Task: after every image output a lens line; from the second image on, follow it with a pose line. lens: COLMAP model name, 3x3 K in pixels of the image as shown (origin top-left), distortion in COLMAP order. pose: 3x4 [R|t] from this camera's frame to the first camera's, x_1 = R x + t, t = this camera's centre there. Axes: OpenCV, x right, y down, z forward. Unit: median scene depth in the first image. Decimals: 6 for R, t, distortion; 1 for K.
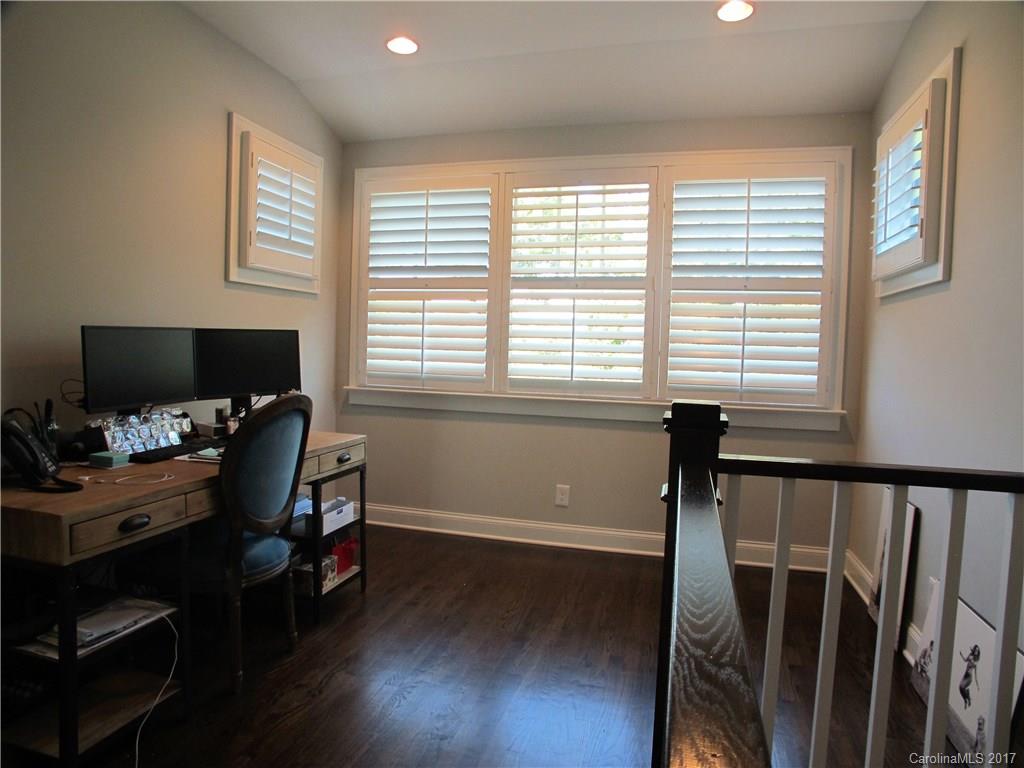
lens RADIAL K [[621.9, 0, 512.0], [0, 621.9, 384.0], [0, 0, 1]] dist [-0.130258, 0.063636]
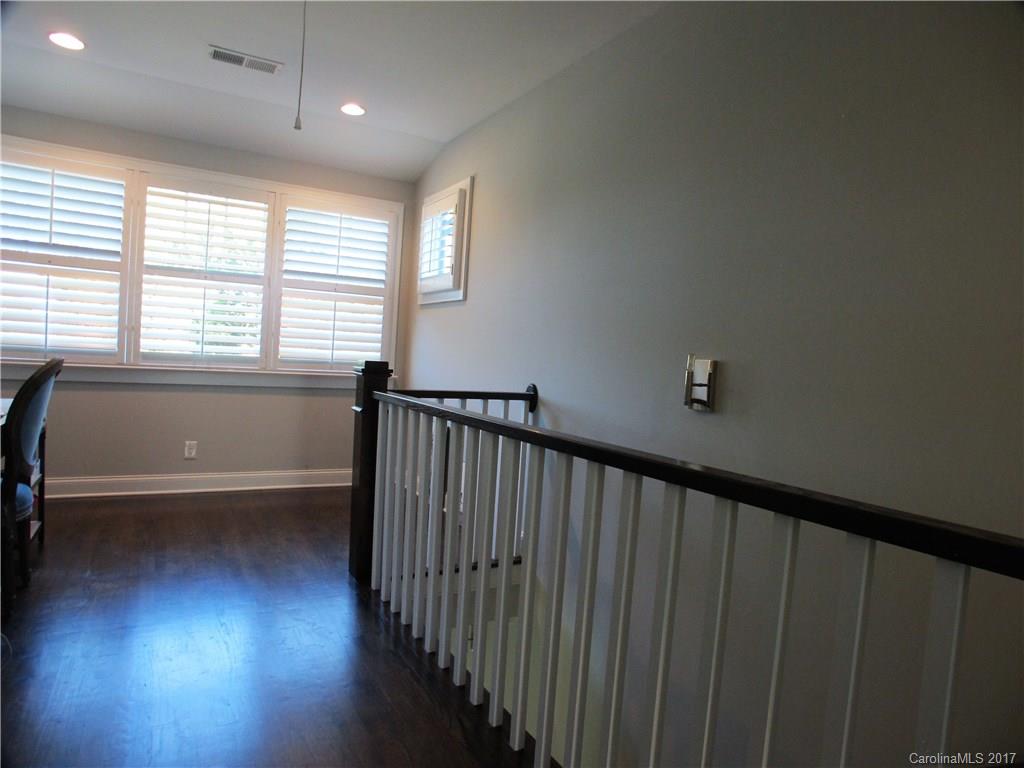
lens RADIAL K [[660.3, 0, 512.0], [0, 660.3, 384.0], [0, 0, 1]] dist [-0.047215, 0.001892]
pose [[0.690840, -0.016632, 0.722816, -0.451152], [0.003838, 0.999806, 0.019337, 0.033400], [-0.722997, -0.010585, 0.690770, -0.371046]]
